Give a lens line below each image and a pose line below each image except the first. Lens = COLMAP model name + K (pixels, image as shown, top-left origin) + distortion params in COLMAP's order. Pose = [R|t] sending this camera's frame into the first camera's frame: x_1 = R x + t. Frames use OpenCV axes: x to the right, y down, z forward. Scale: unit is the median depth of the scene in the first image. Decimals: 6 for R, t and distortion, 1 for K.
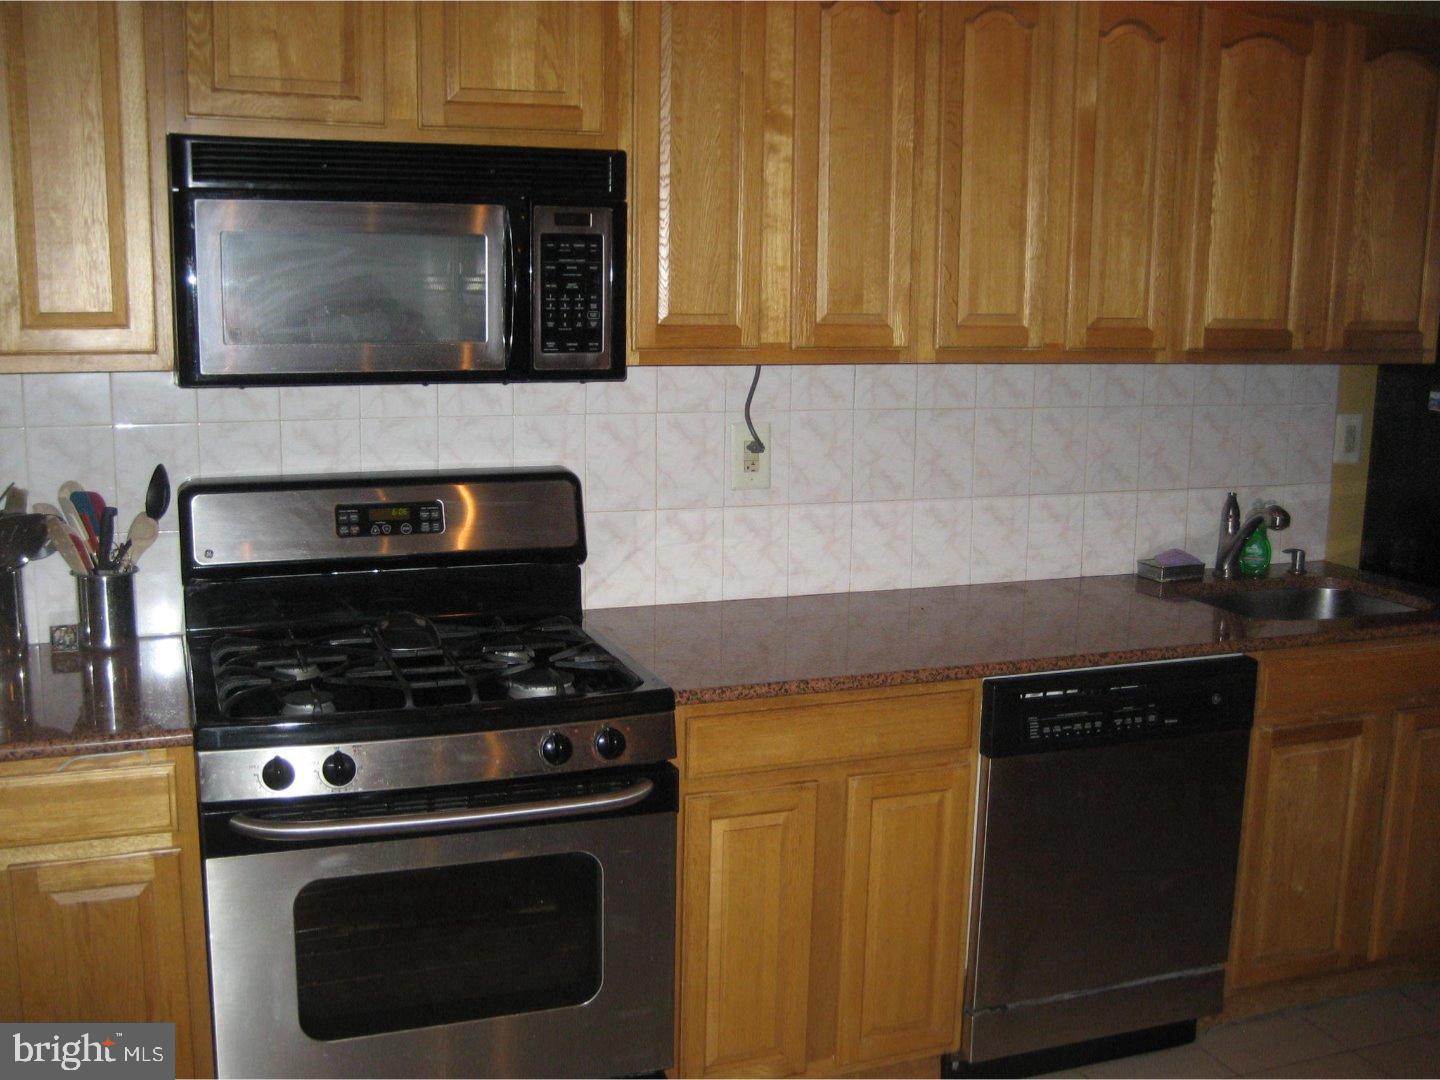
lens RADIAL K [[1379.3, 0, 720.0], [0, 1379.3, 540.0], [0, 0, 1]] dist [-0.152132, 0.009114]
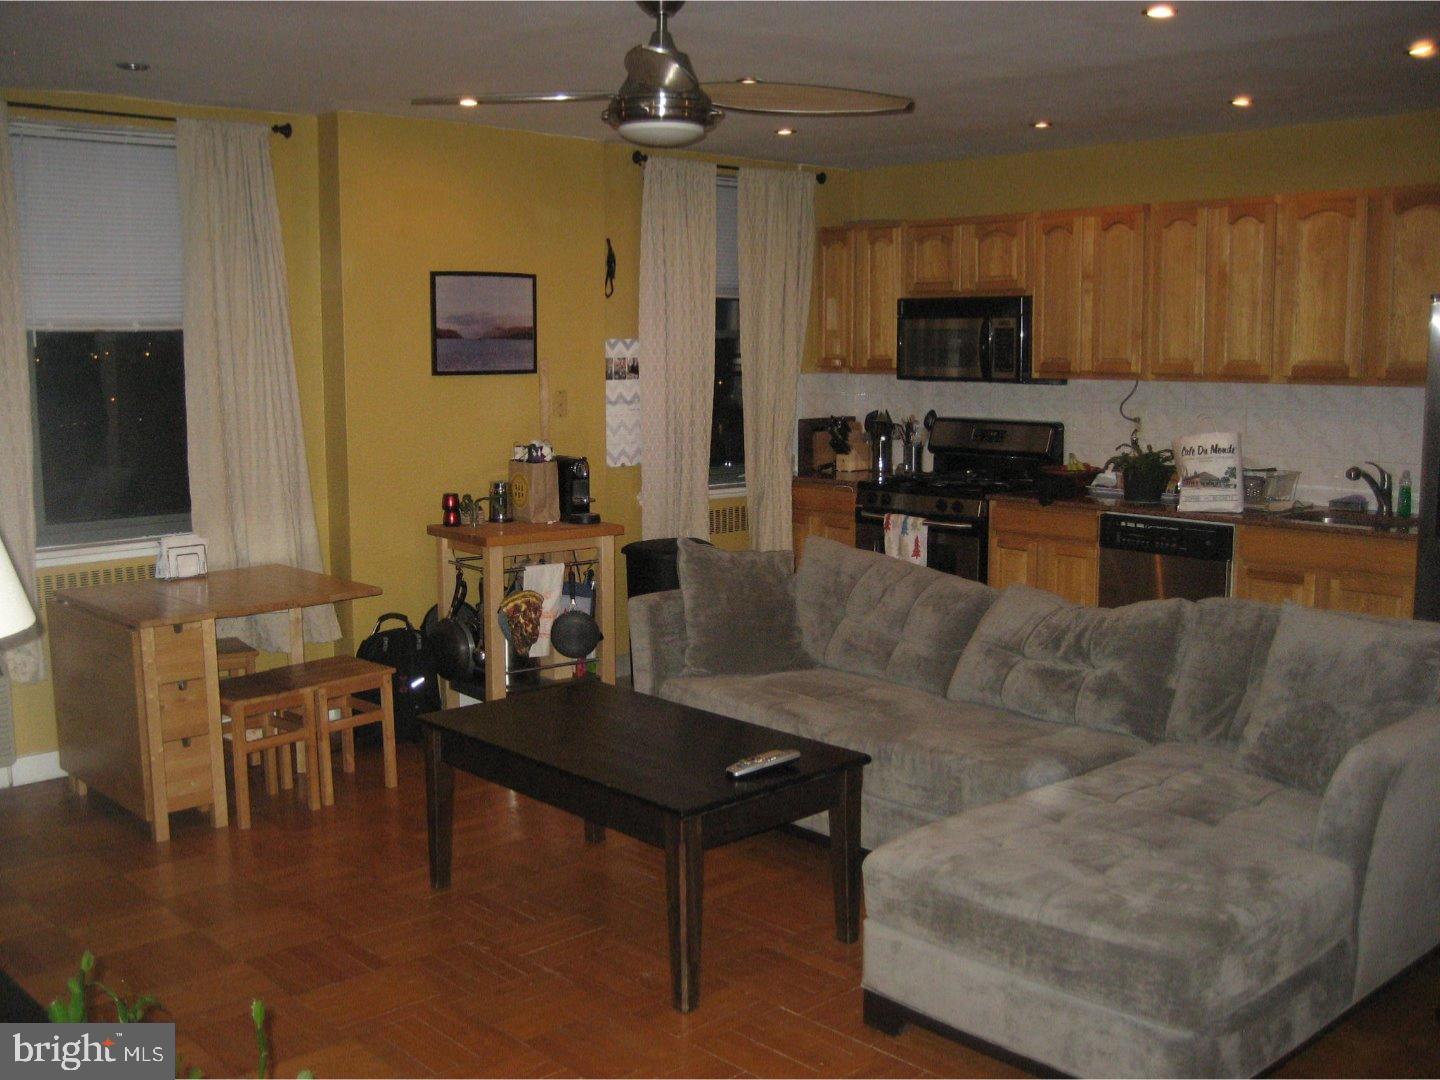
lens RADIAL K [[1379.3, 0, 720.0], [0, 1379.3, 540.0], [0, 0, 1]] dist [-0.152132, 0.009114]
pose [[0.442387, 0.123813, -0.888236, 1.762876], [-0.123227, 0.989422, 0.076545, 0.043480], [0.888318, 0.075592, 0.452965, -0.583699]]
